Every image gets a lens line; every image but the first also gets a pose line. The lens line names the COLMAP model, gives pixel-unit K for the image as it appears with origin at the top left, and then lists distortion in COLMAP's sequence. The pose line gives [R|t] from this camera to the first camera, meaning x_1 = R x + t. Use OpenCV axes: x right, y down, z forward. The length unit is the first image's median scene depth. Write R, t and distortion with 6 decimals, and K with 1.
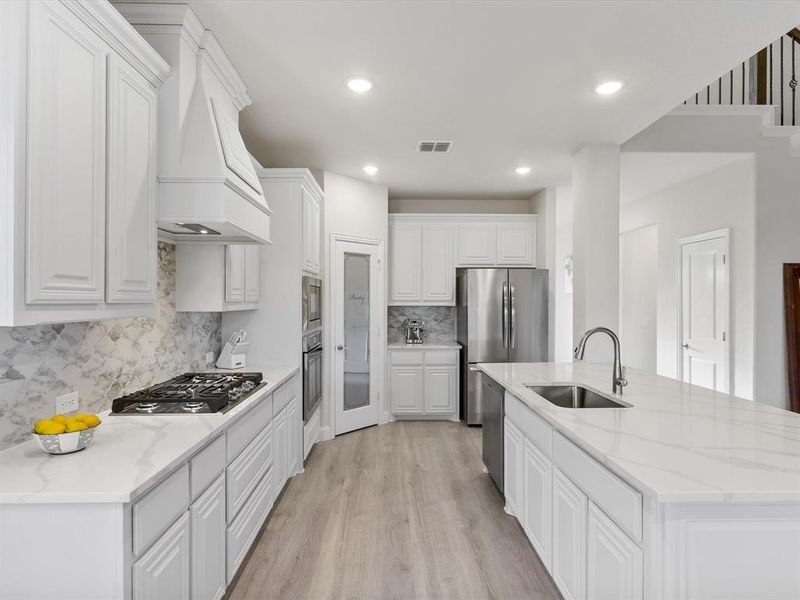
lens RADIAL K [[433.9, 0, 399.0], [0, 433.9, 299.0], [0, 0, 1]] dist [0.009556, -0.004805]
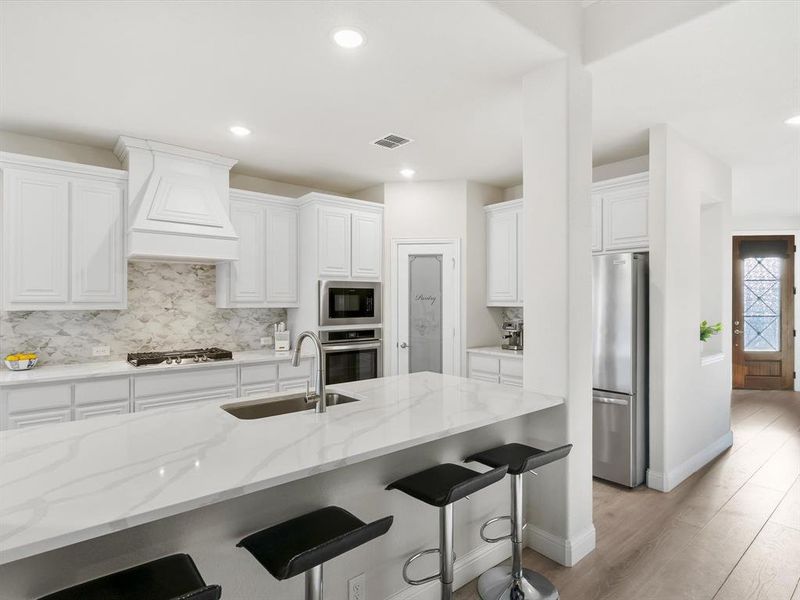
lens RADIAL K [[433.9, 0, 406.2], [0, 433.9, 302.4], [0, 0, 1]] dist [0.009556, -0.004805]
pose [[0.625626, 0.000822, -0.780123, 1.394741], [0.003324, 0.999988, 0.003720, 0.006917], [0.780116, -0.004920, 0.625616, 0.681215]]
